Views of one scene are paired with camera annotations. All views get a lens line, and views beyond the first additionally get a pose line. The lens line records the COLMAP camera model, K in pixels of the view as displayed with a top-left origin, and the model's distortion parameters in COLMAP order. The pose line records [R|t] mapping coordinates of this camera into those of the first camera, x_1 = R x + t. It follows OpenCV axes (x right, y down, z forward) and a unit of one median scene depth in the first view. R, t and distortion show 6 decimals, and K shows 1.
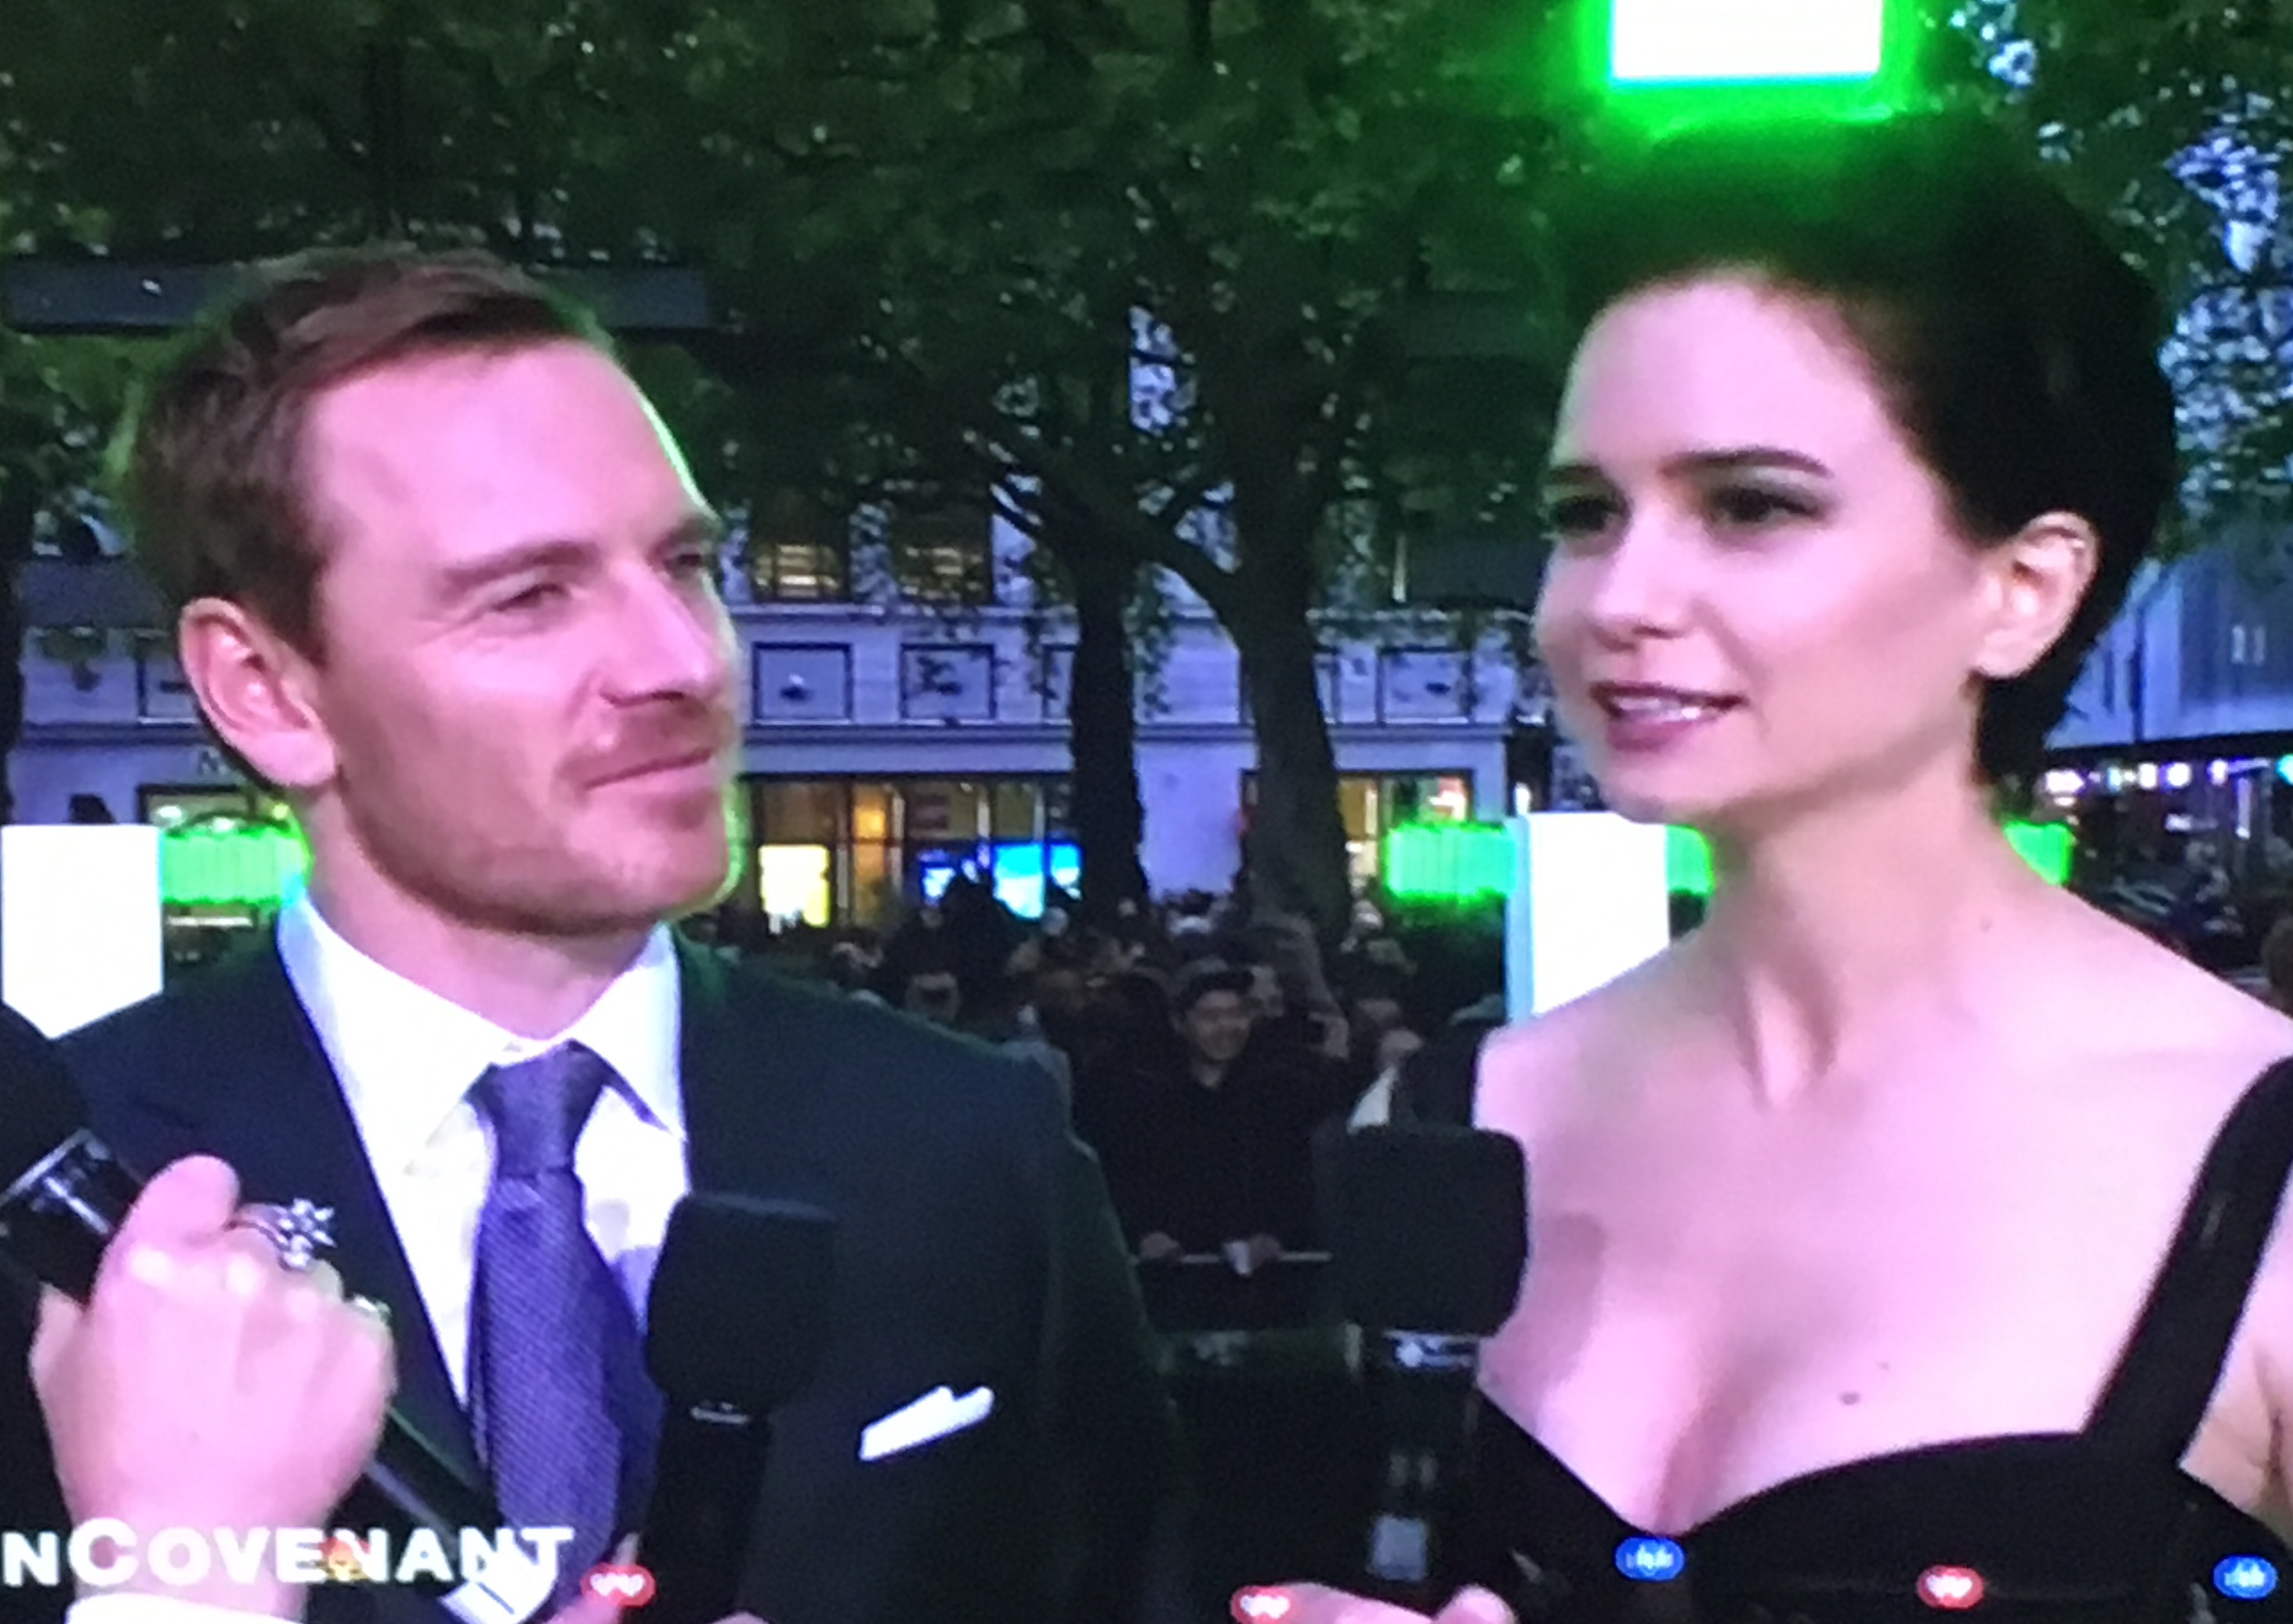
lens RADIAL K [[5140.0, 0, 1153.5], [0, 5140.0, 783.6], [0, 0, 1]] dist [1.156598, 0.000000]
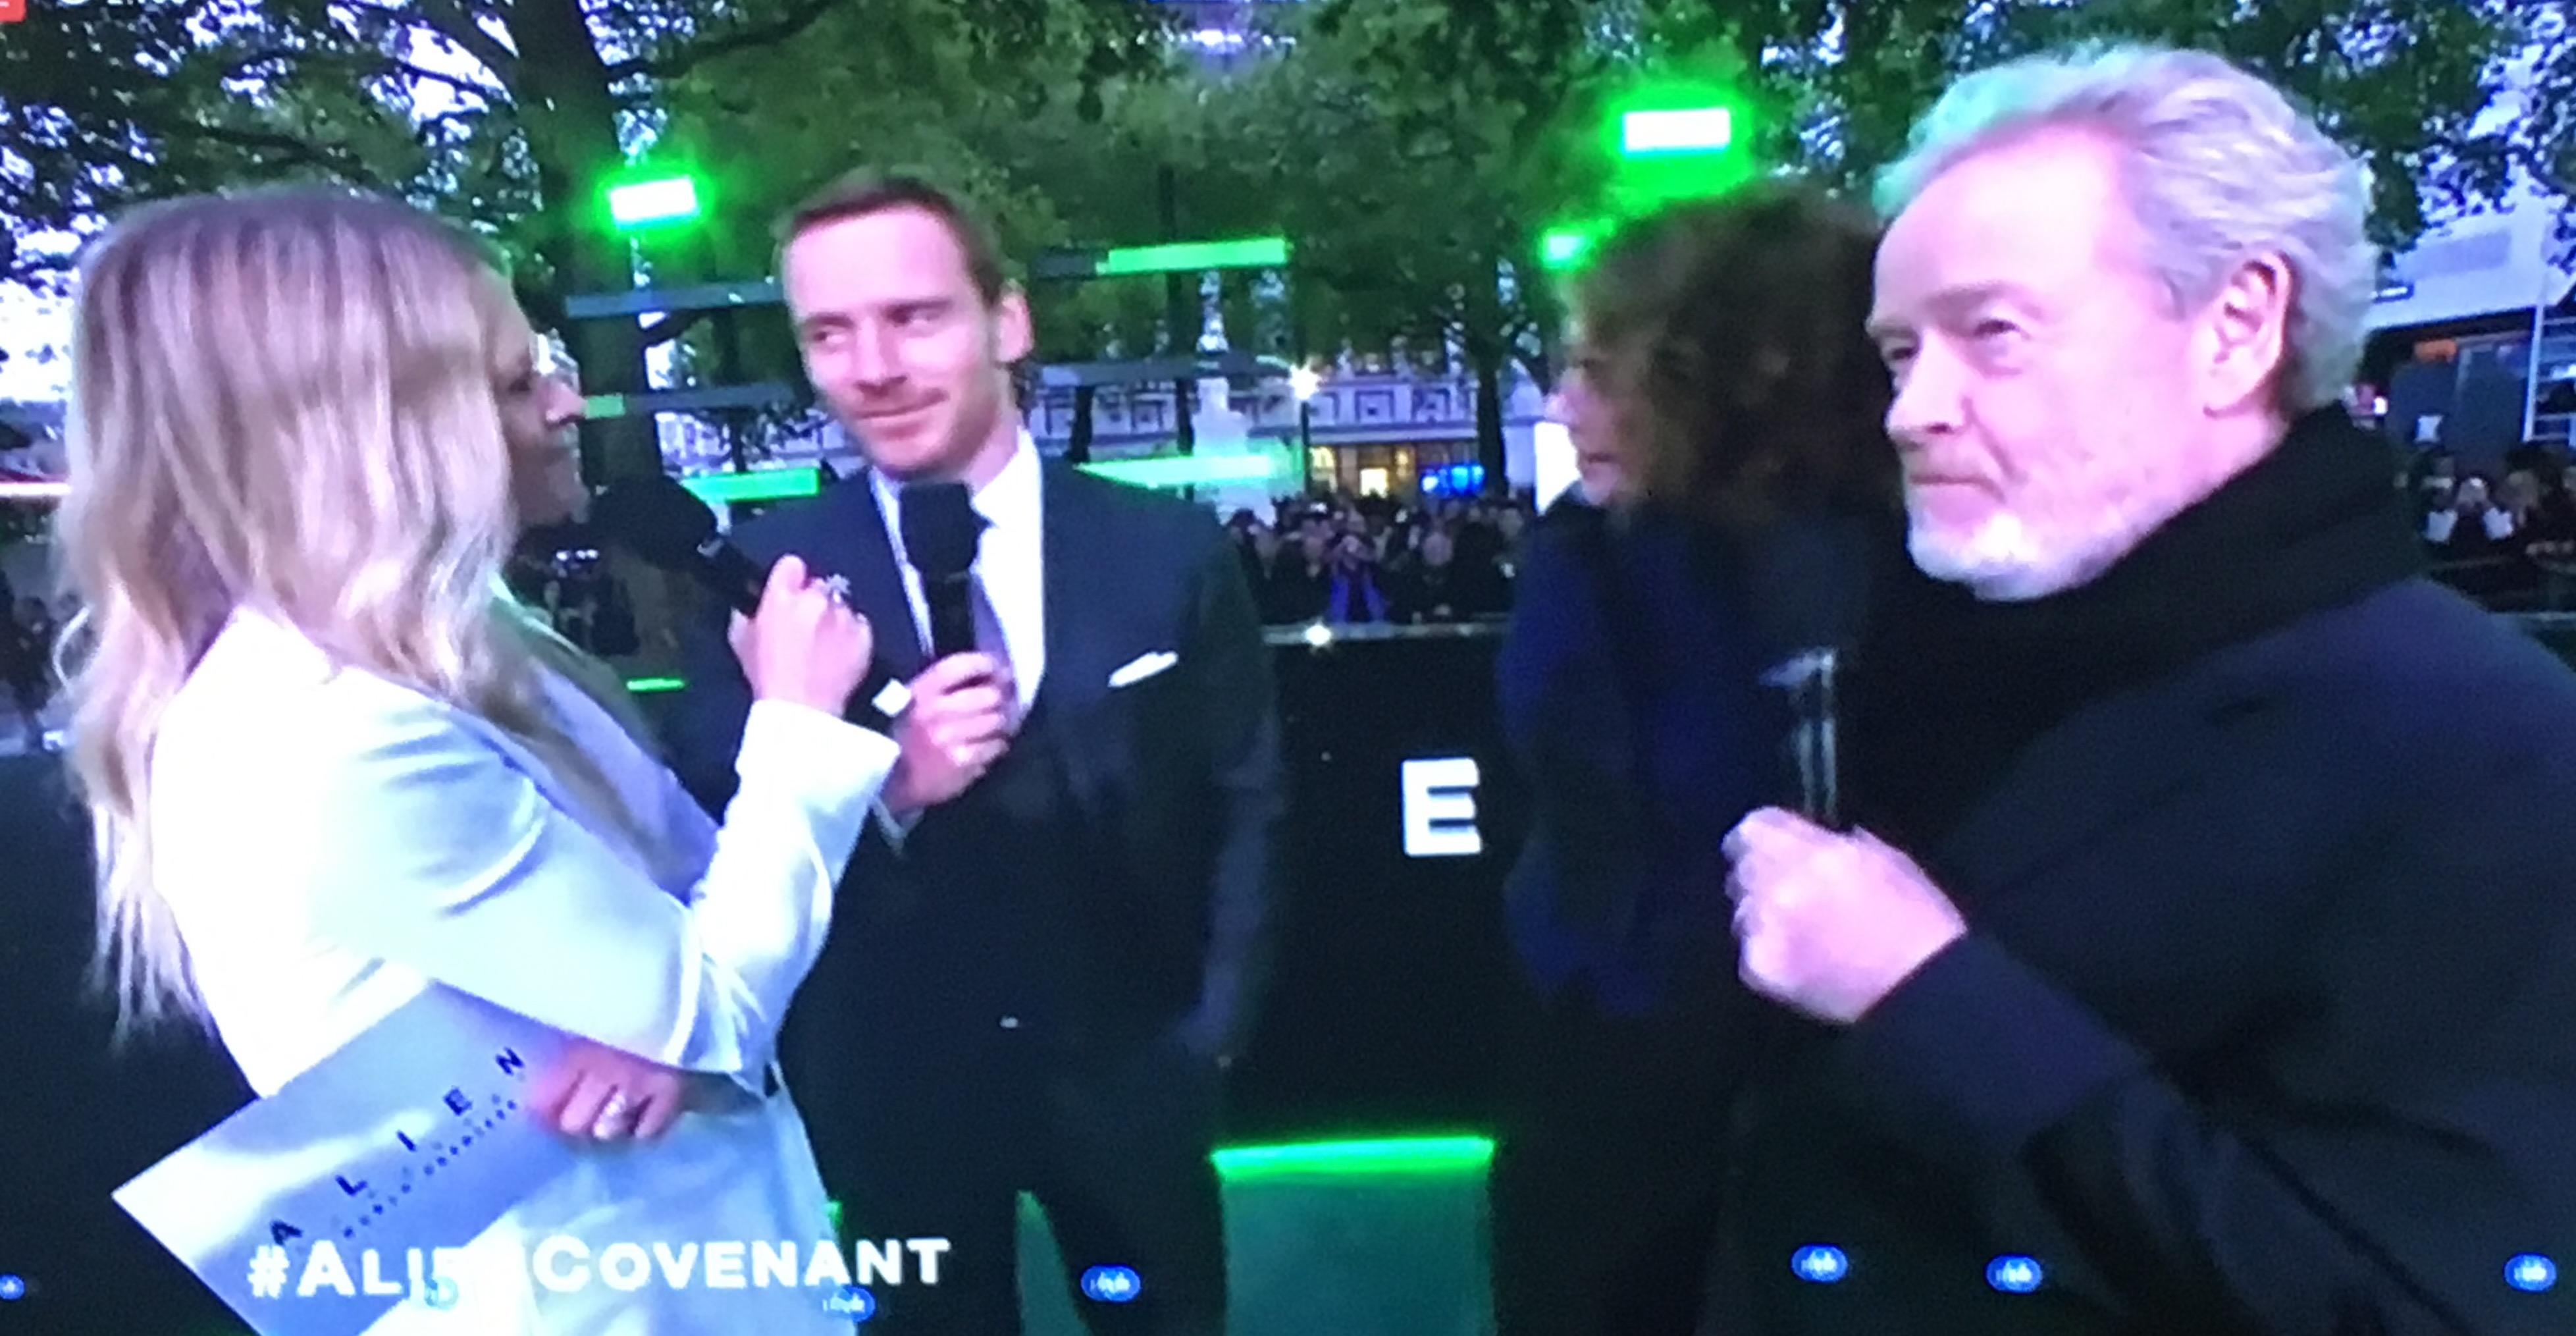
lens RADIAL K [[4630.7, 0, 1284.2], [0, 4630.7, 661.0], [0, 0, 1]] dist [0.464397, 0.000000]
pose [[0.998953, -0.035482, -0.028890, -0.049742], [0.035877, 0.999268, 0.013268, 0.074582], [0.028398, -0.014290, 0.999495, -1.312588]]
